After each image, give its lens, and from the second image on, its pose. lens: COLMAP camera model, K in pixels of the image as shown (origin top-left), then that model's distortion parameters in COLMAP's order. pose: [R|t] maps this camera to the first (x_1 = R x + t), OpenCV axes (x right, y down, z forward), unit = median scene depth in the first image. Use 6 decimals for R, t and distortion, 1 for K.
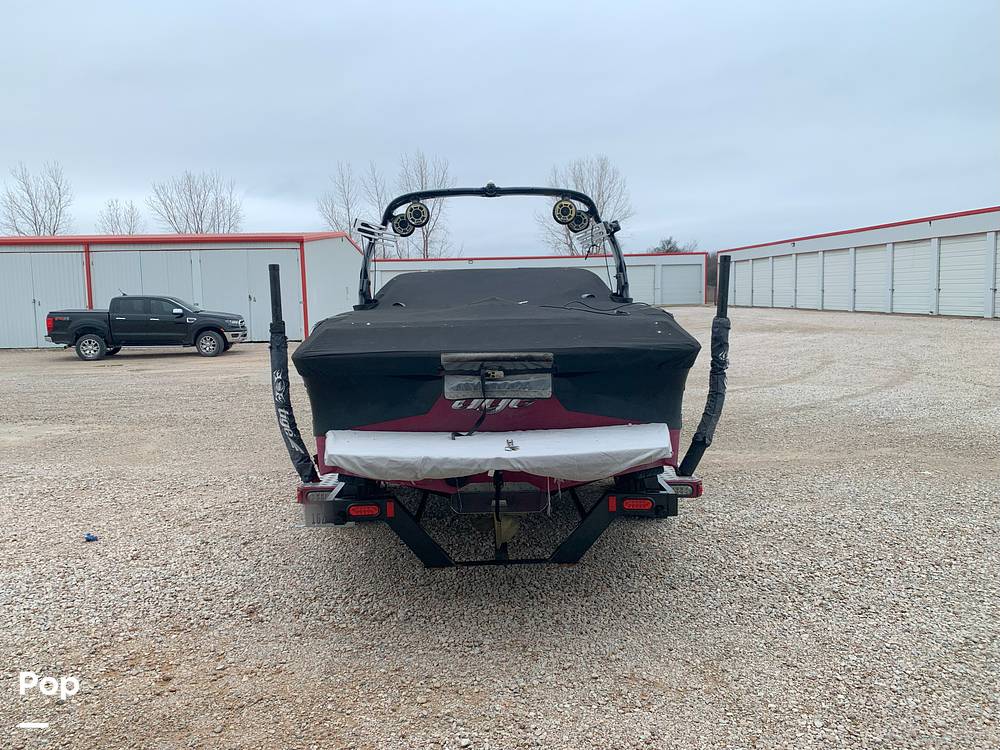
lens RADIAL K [[755.0, 0, 500.0], [0, 755.0, 375.0], [0, 0, 1]] dist [0.103001, 0.000273]
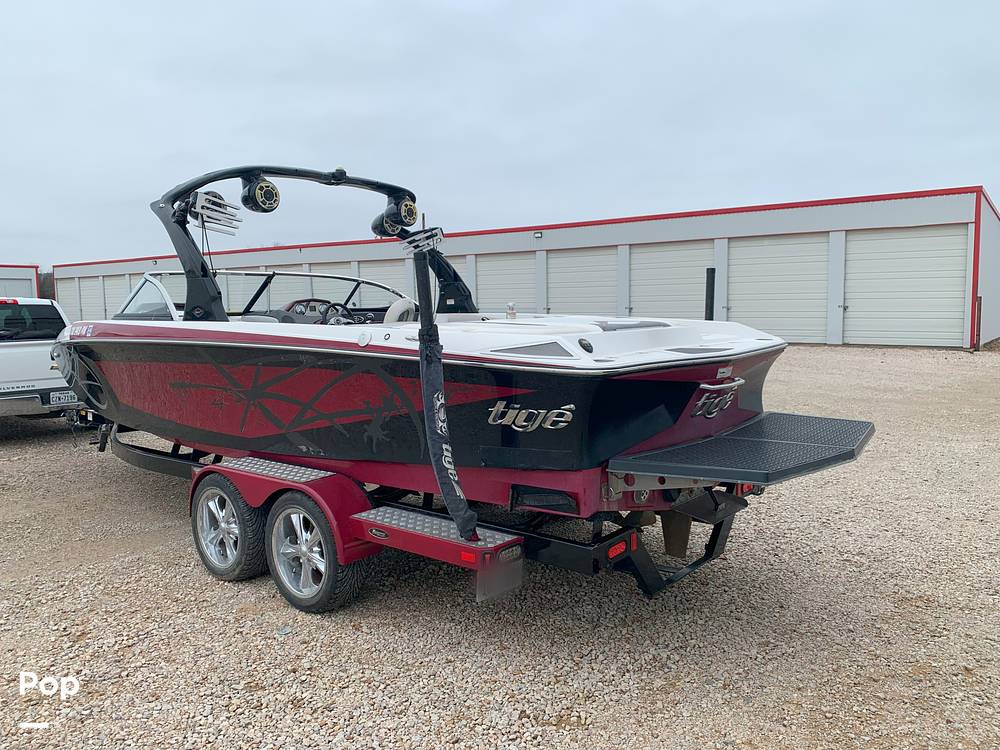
lens RADIAL K [[754.2, 0, 500.0], [0, 754.2, 375.0], [0, 0, 1]] dist [0.007905, 0.001895]
pose [[0.648329, -0.057387, 0.759194, -0.829796], [0.077530, 0.996948, 0.009151, -0.029765], [-0.757403, 0.052927, 0.650800, 0.512299]]
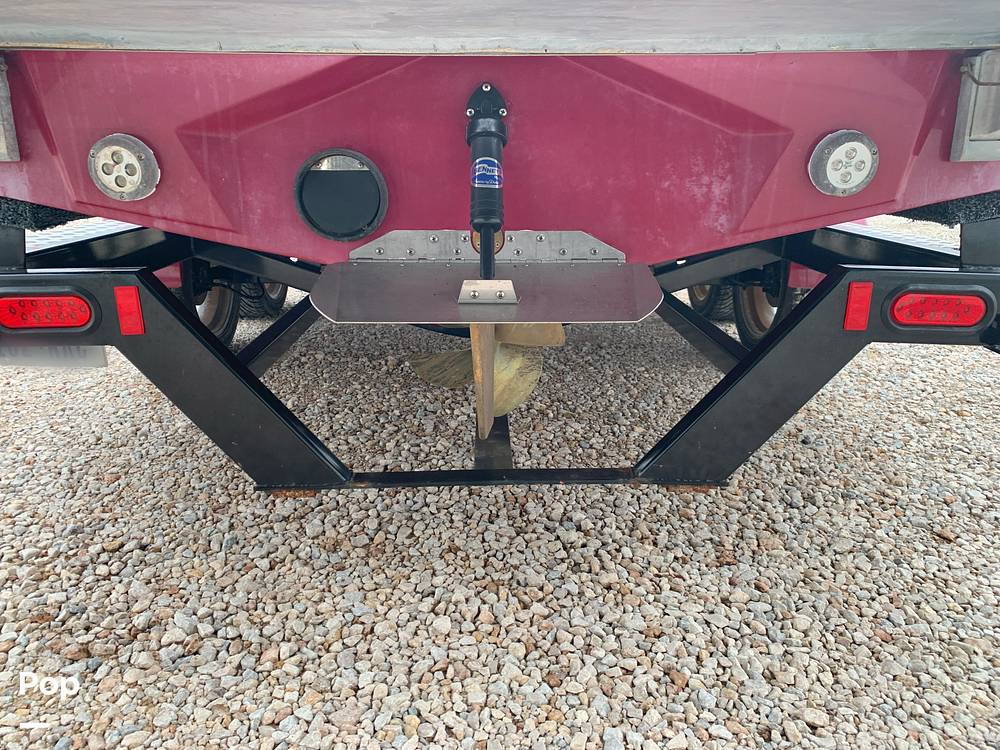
lens RADIAL K [[755.0, 0, 500.0], [0, 755.0, 375.0], [0, 0, 1]] dist [0.103001, 0.000273]
pose [[0.999782, 0.018803, 0.009041, 0.001360], [-0.020173, 0.981763, 0.189038, 0.130598], [-0.005322, -0.189179, 0.981928, 0.637314]]
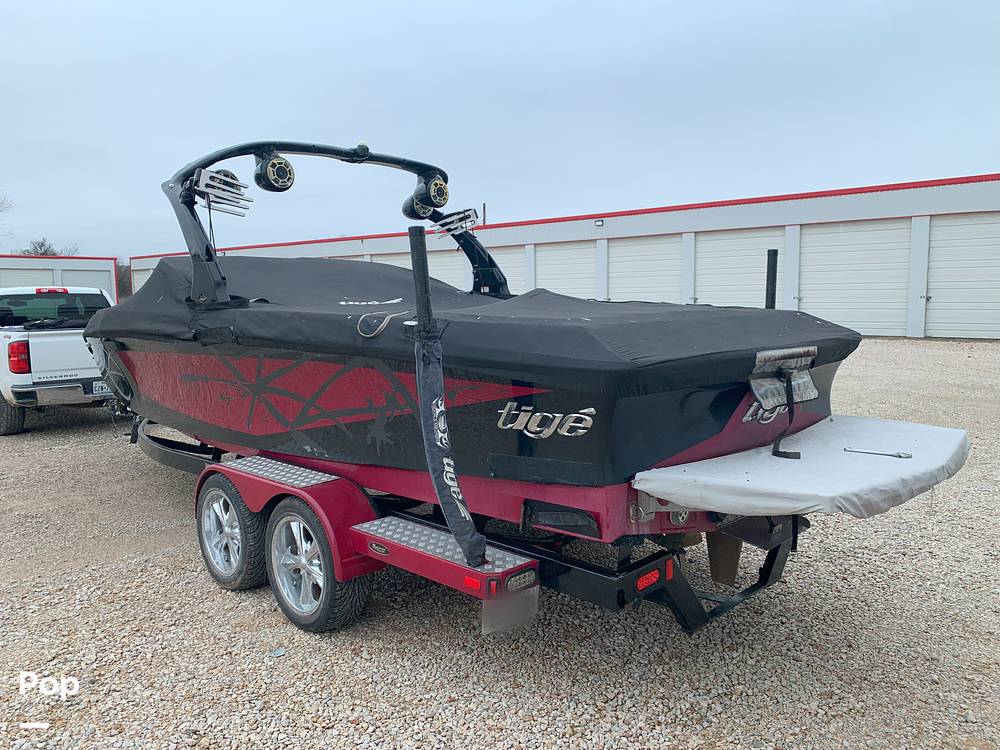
lens RADIAL K [[754.2, 0, 500.0], [0, 754.2, 375.0], [0, 0, 1]] dist [0.007905, 0.001895]
pose [[0.710608, -0.059962, 0.701029, -0.712502], [0.069622, 0.997464, 0.014745, -0.030094], [-0.700135, 0.038329, 0.712981, 0.551405]]
